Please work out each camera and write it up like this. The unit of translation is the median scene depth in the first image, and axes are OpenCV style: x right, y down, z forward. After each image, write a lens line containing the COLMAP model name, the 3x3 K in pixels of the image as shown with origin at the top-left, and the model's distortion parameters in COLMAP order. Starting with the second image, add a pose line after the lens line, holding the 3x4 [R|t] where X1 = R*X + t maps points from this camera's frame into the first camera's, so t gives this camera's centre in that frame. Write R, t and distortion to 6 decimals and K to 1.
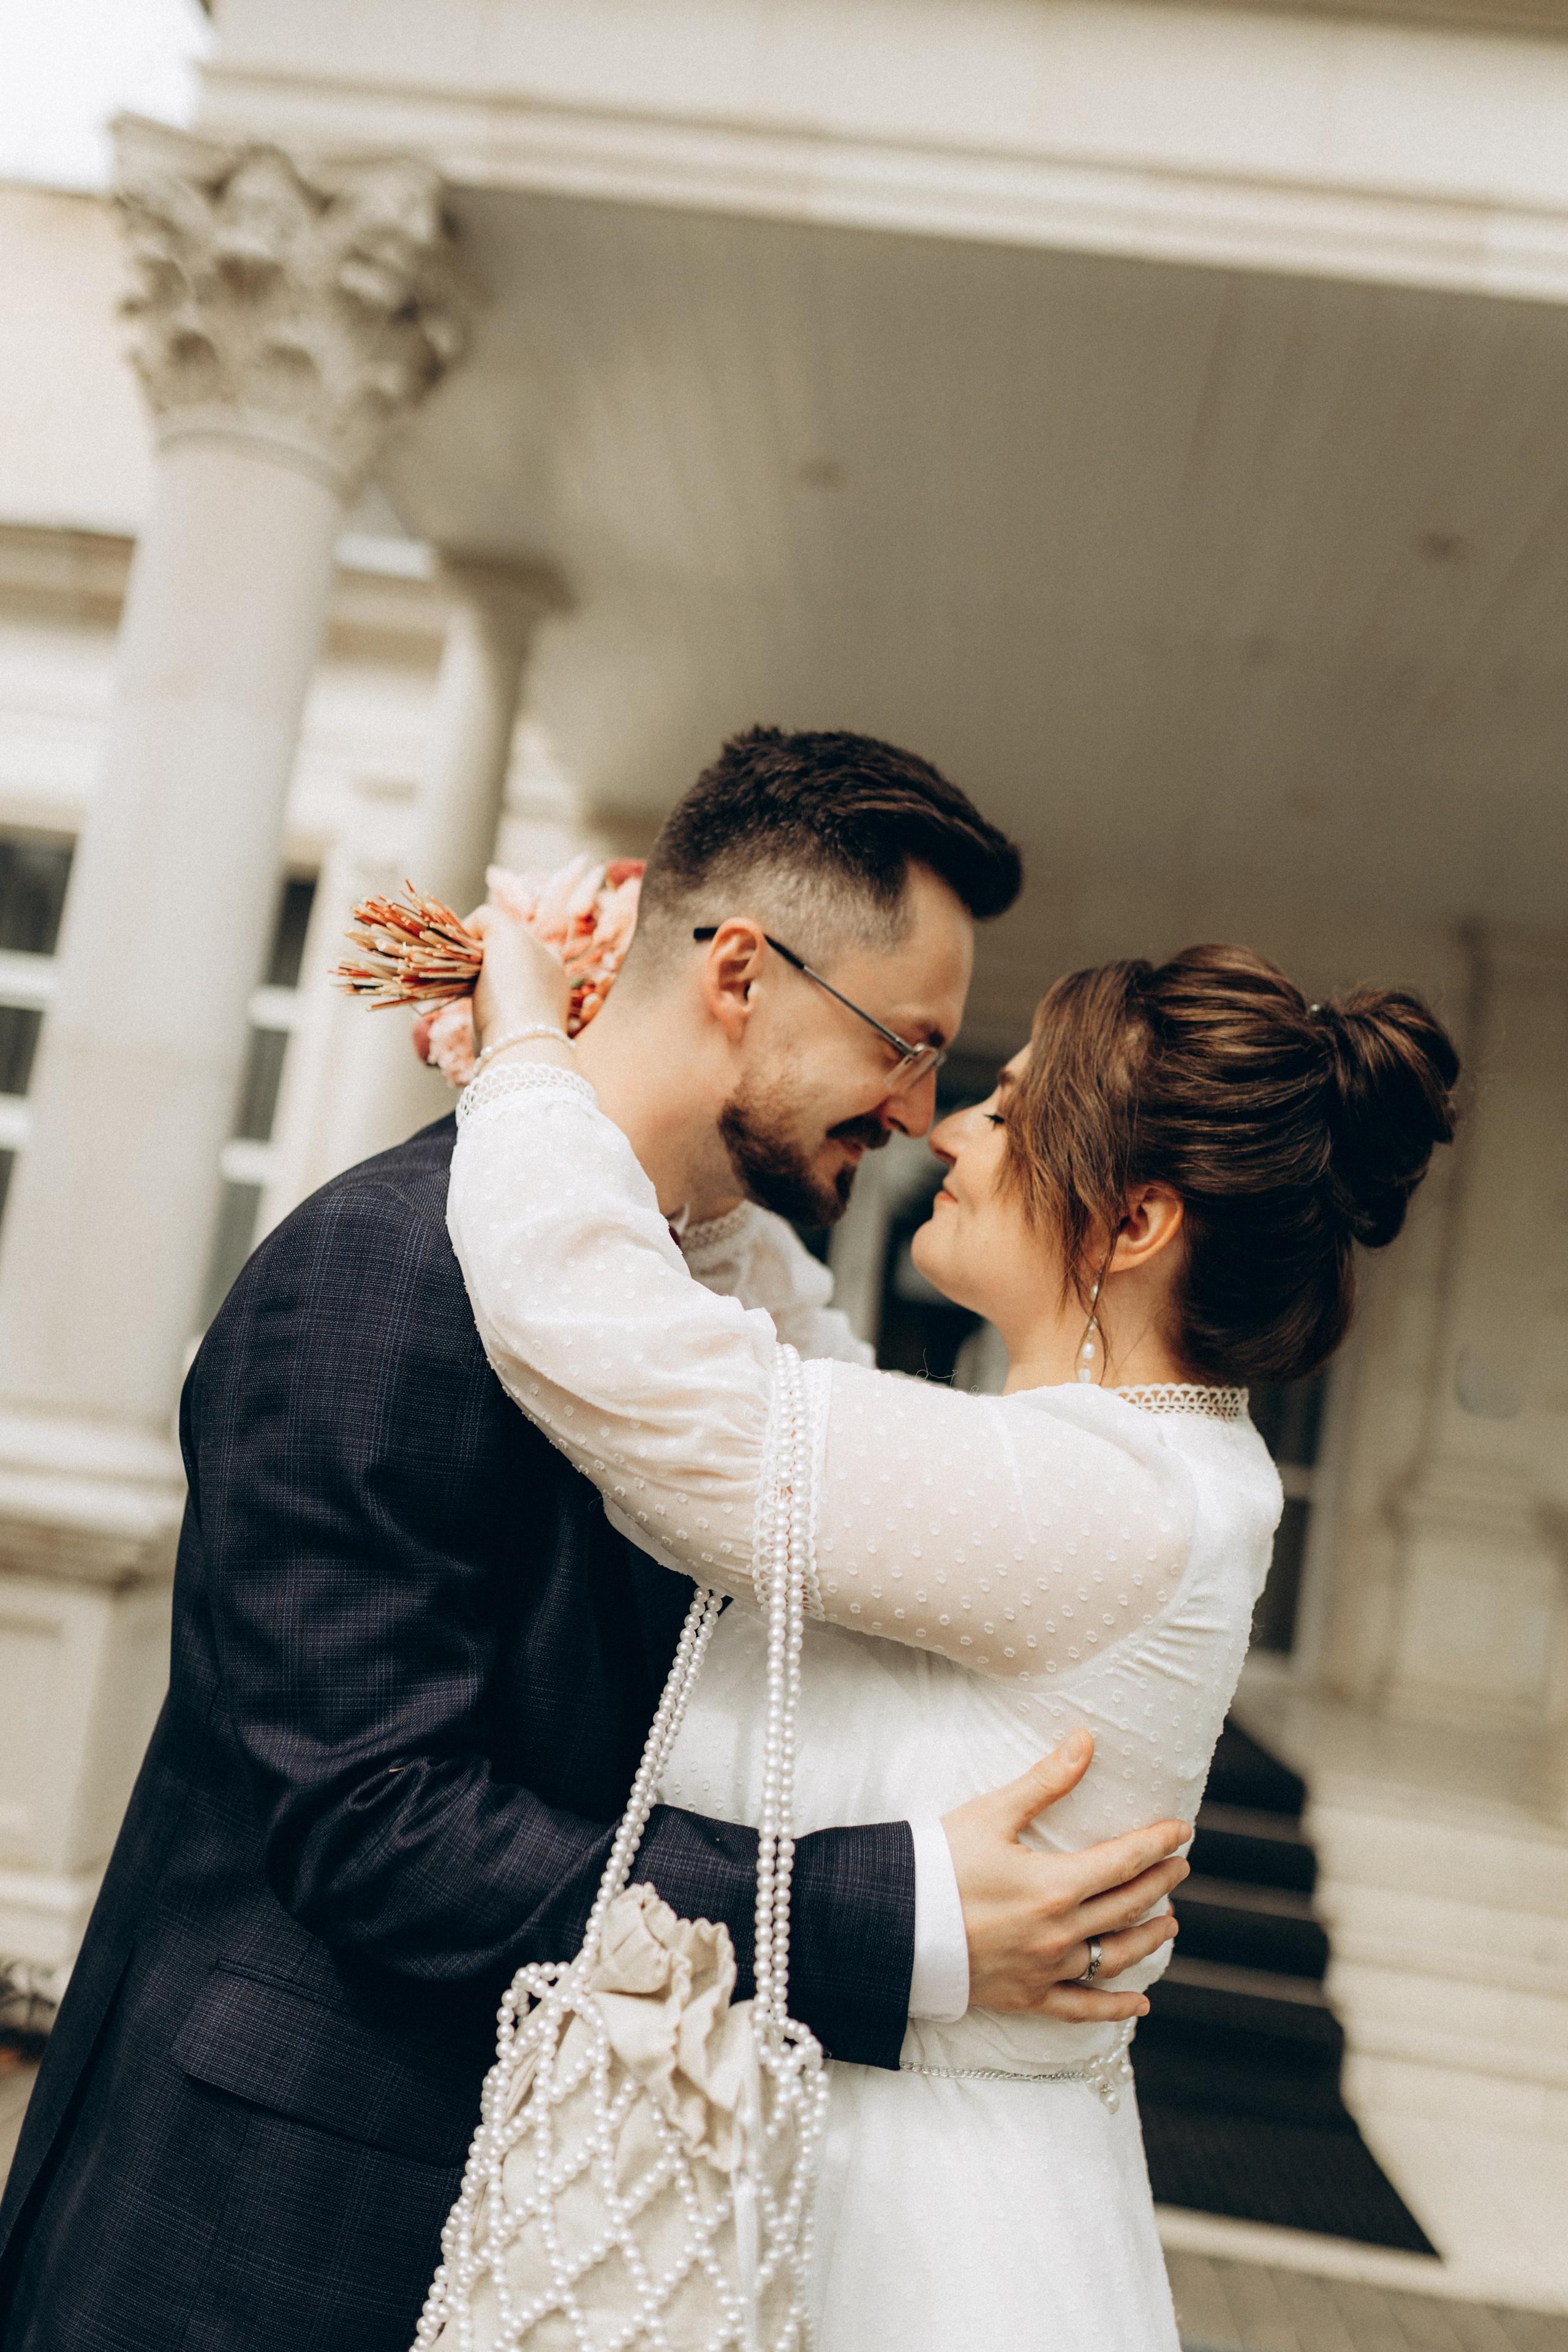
lens RADIAL K [[2386.3, 0, 722.3], [0, 2386.3, 1121.2], [0, 0, 1]] dist [0.004534, 0.000174]
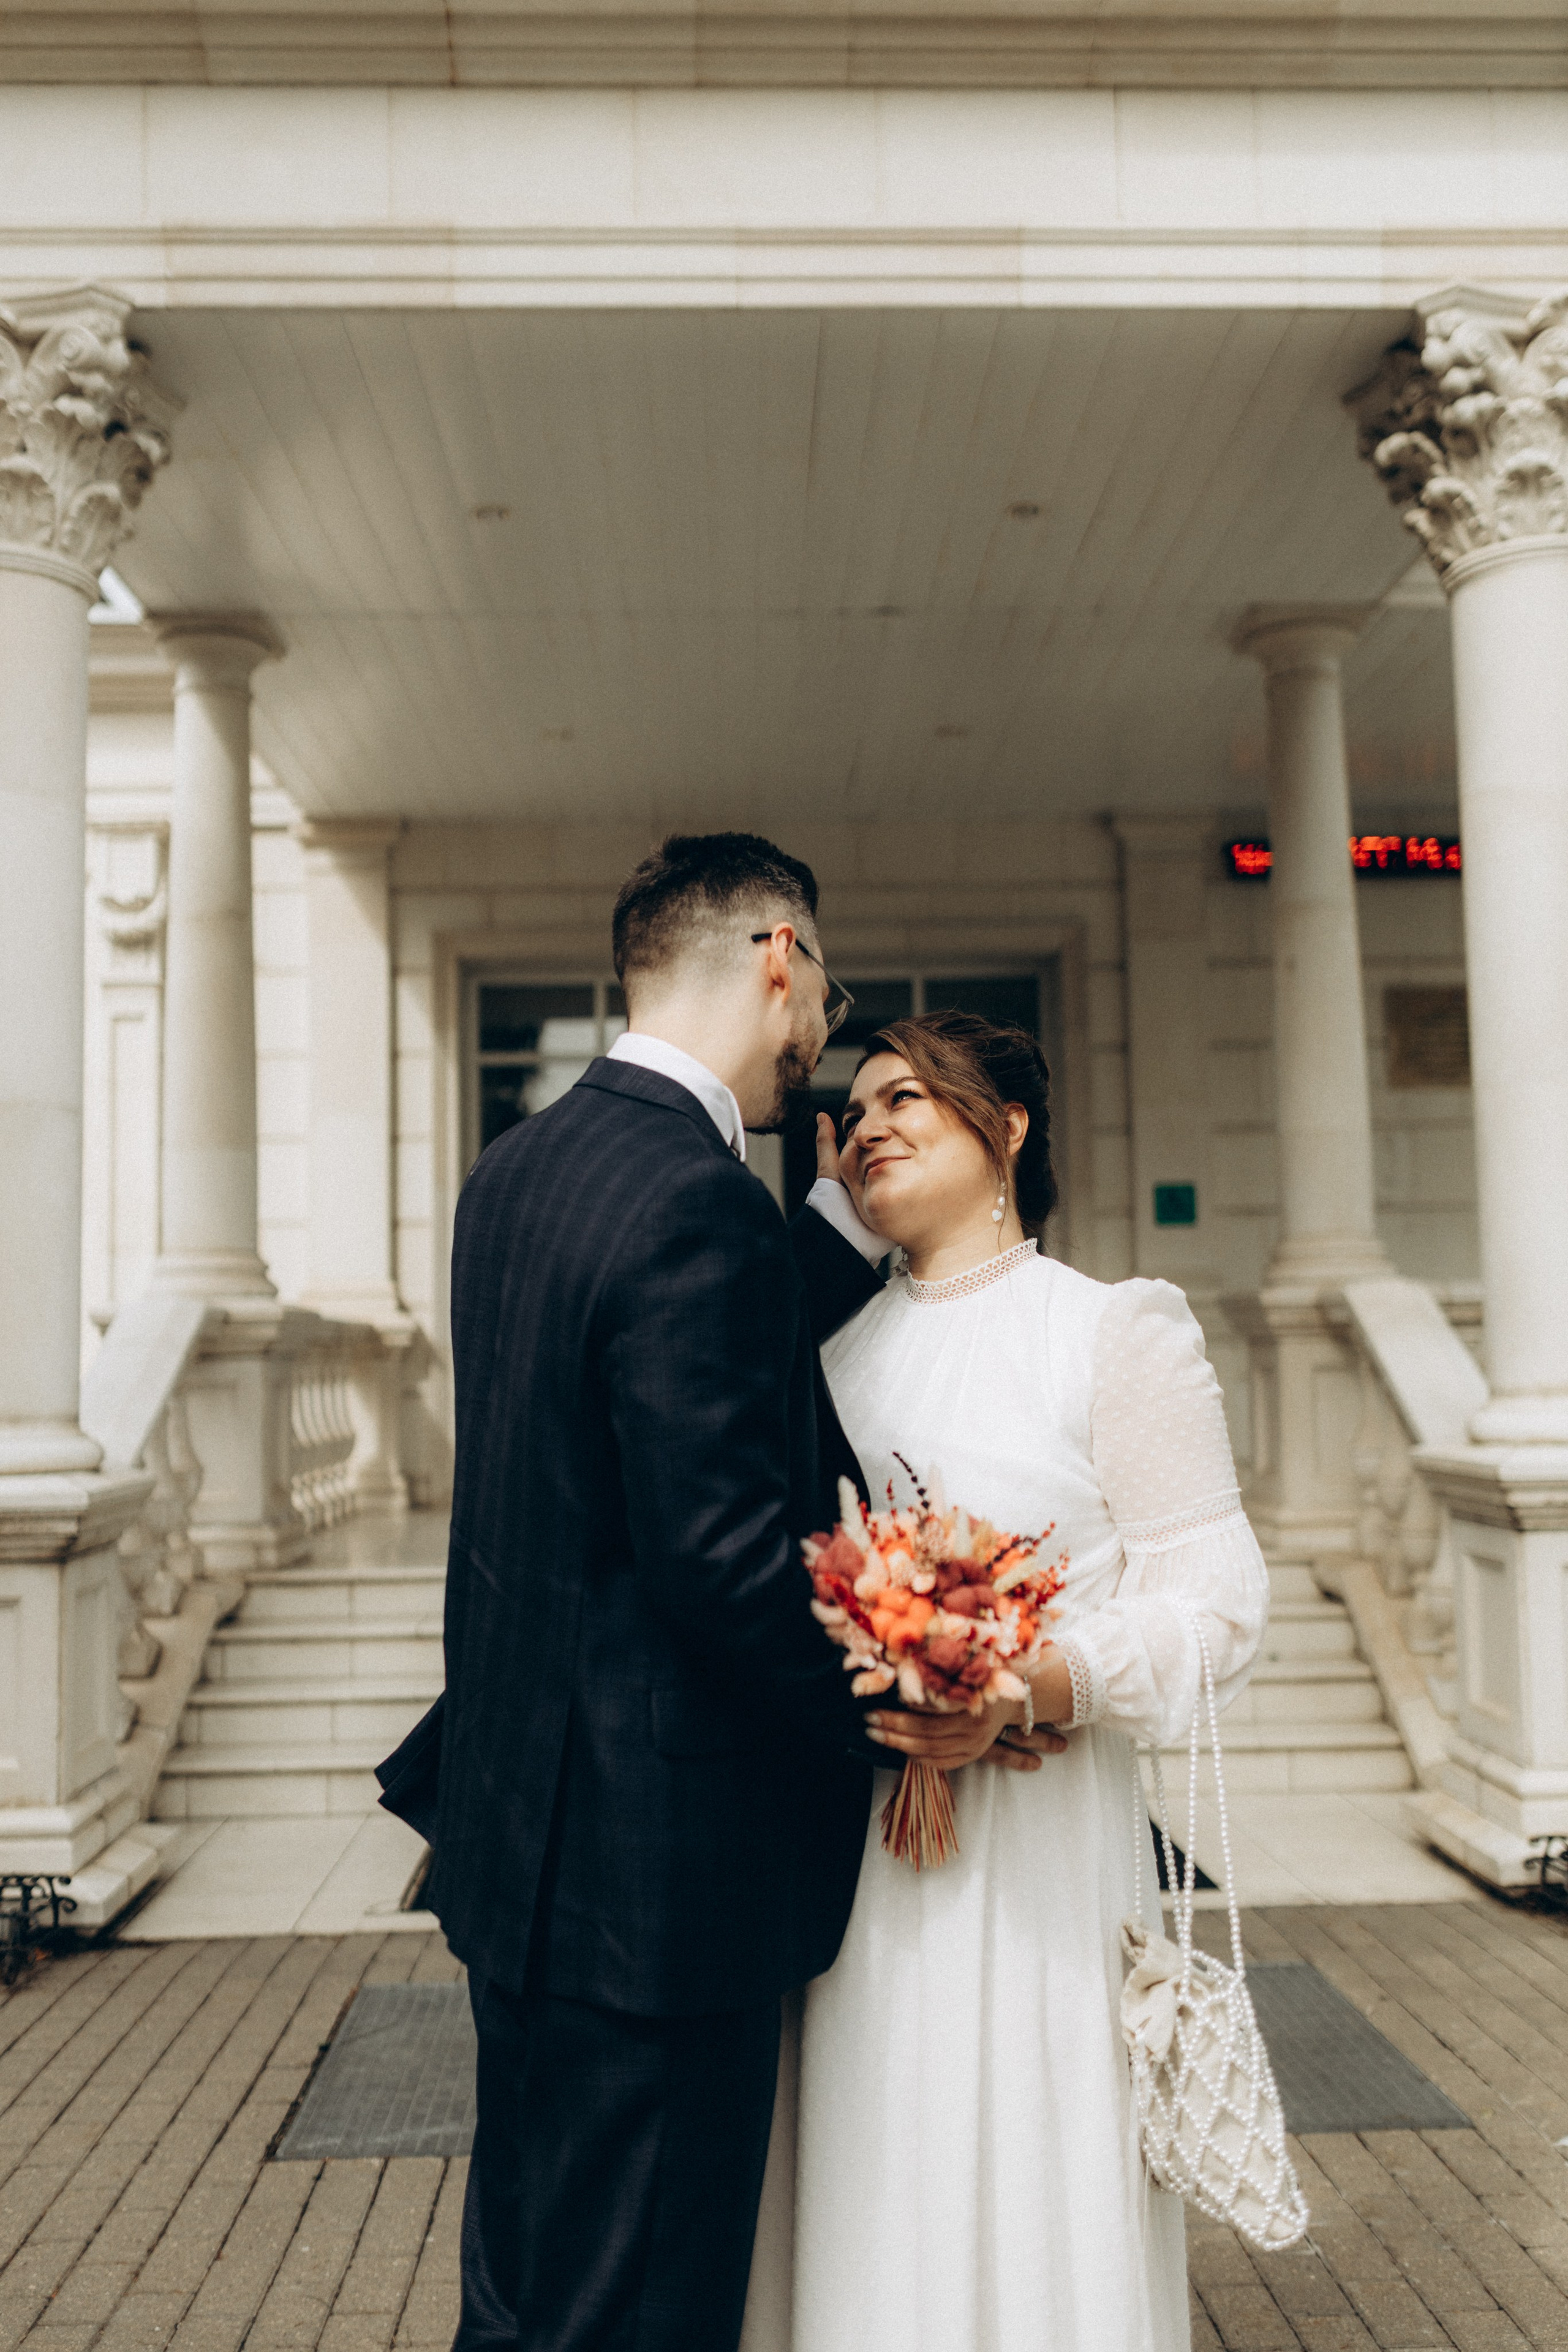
lens RADIAL K [[2266.3, 0, 751.0], [0, 2266.3, 1176.4], [0, 0, 1]] dist [0.003800, 0.016258]
pose [[0.979627, -0.160627, 0.120537, -0.023150], [0.154706, 0.986313, 0.057030, -0.000675], [-0.128048, -0.037220, 0.991069, -0.131108]]
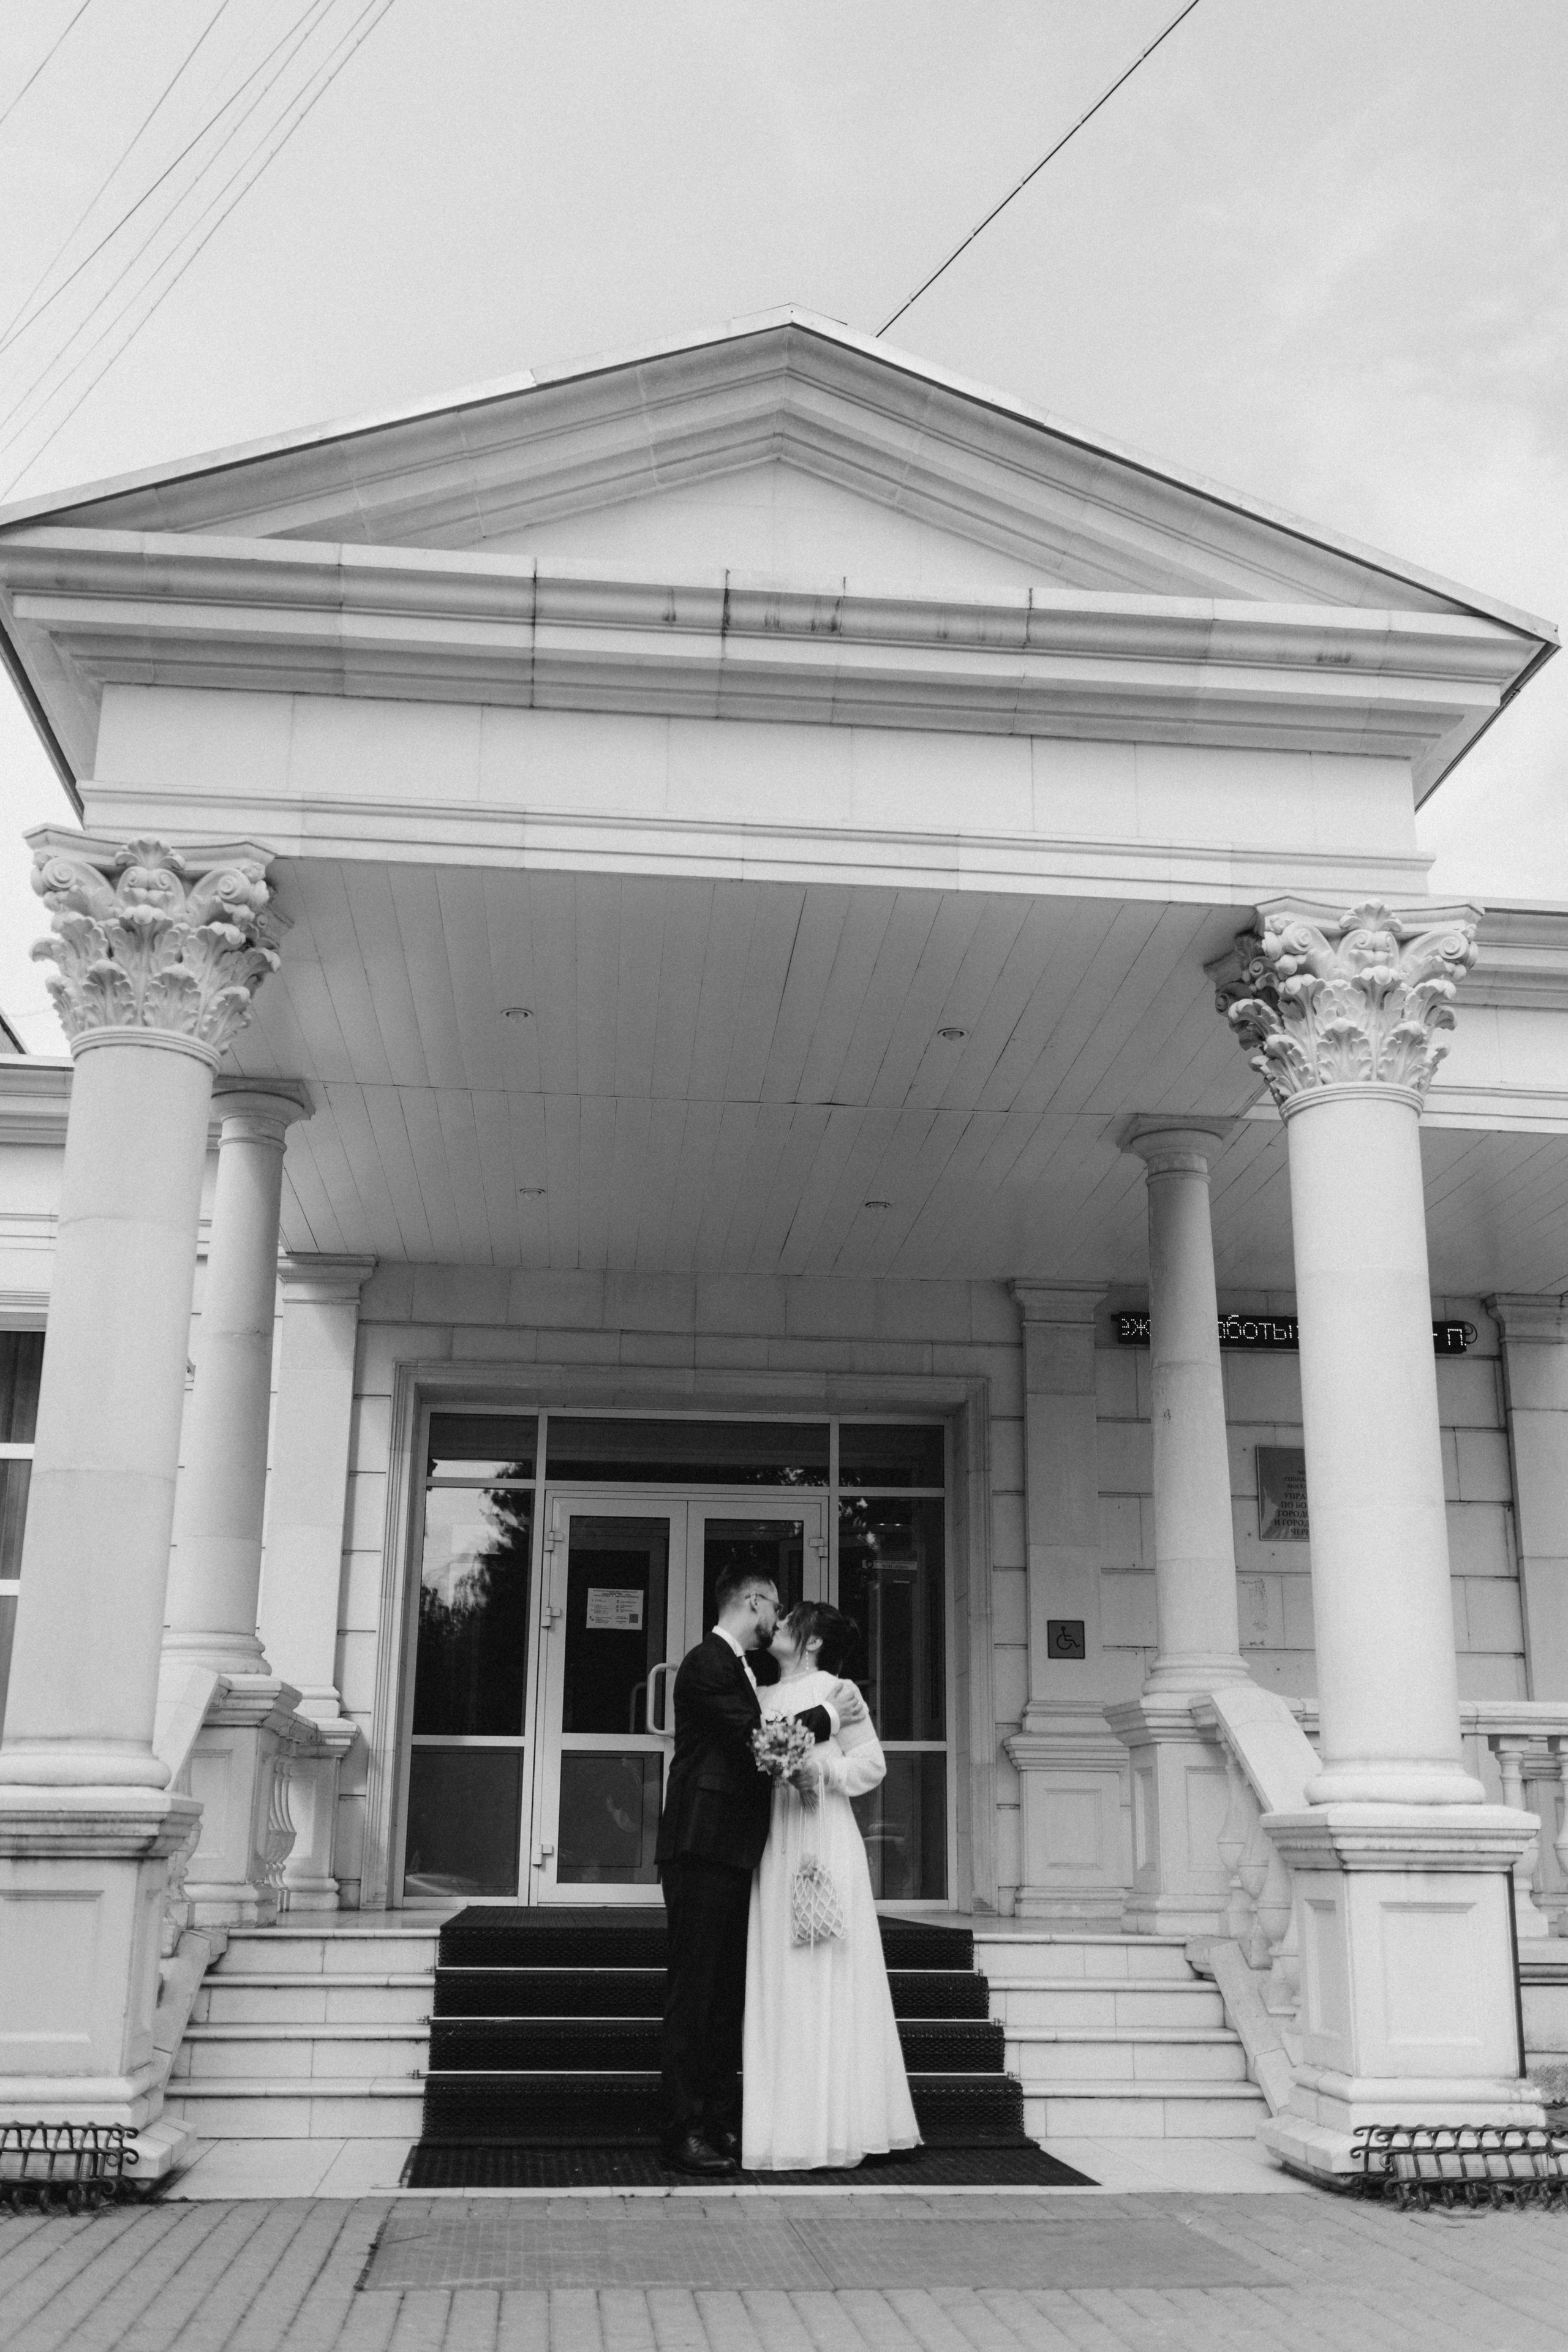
lens RADIAL K [[2349.7, 0, 784.0], [0, 2349.7, 1176.0], [0, 0, 1]] dist [0.007910, -0.002076]
pose [[0.973867, -0.088055, 0.209352, -0.129248], [0.117348, 0.984295, -0.131880, 0.027037], [-0.194452, 0.153000, 0.968906, -0.435184]]
